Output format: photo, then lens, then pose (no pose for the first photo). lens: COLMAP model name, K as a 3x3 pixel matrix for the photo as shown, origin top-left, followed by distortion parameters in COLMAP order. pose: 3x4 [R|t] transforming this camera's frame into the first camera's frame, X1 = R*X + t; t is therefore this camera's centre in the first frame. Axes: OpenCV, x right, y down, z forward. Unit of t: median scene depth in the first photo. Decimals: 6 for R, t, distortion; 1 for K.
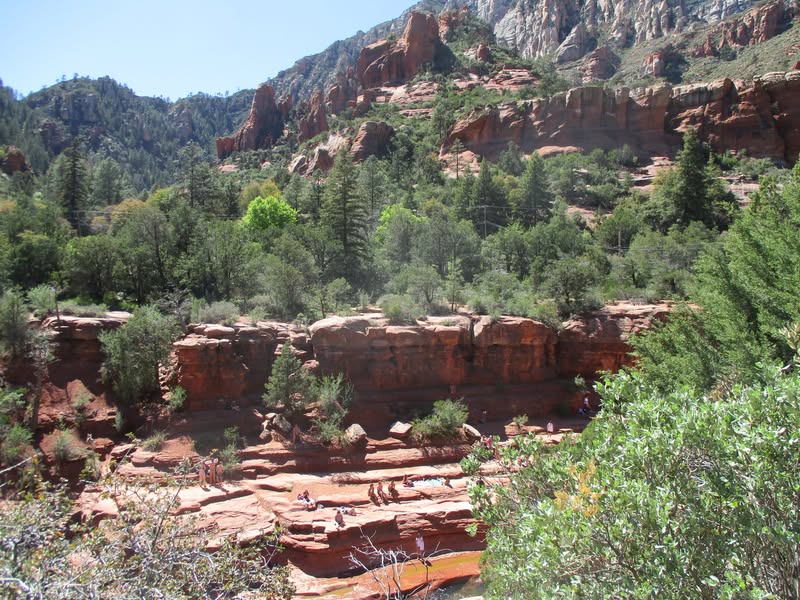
lens RADIAL K [[670.1, 0, 400.7], [0, 670.1, 296.7], [0, 0, 1]] dist [-0.023382, 0.007275]
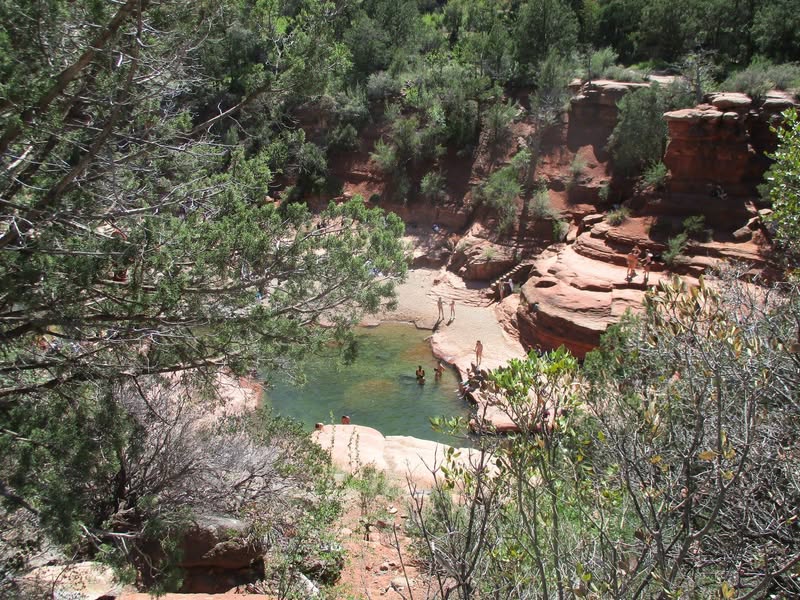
lens RADIAL K [[670.1, 0, 400.4], [0, 670.1, 294.3], [0, 0, 1]] dist [-0.023382, 0.007275]
pose [[0.525171, 0.270824, -0.806752, 0.236264], [0.012816, 0.945384, 0.325706, 0.002794], [0.850900, -0.181391, 0.493018, 0.192619]]
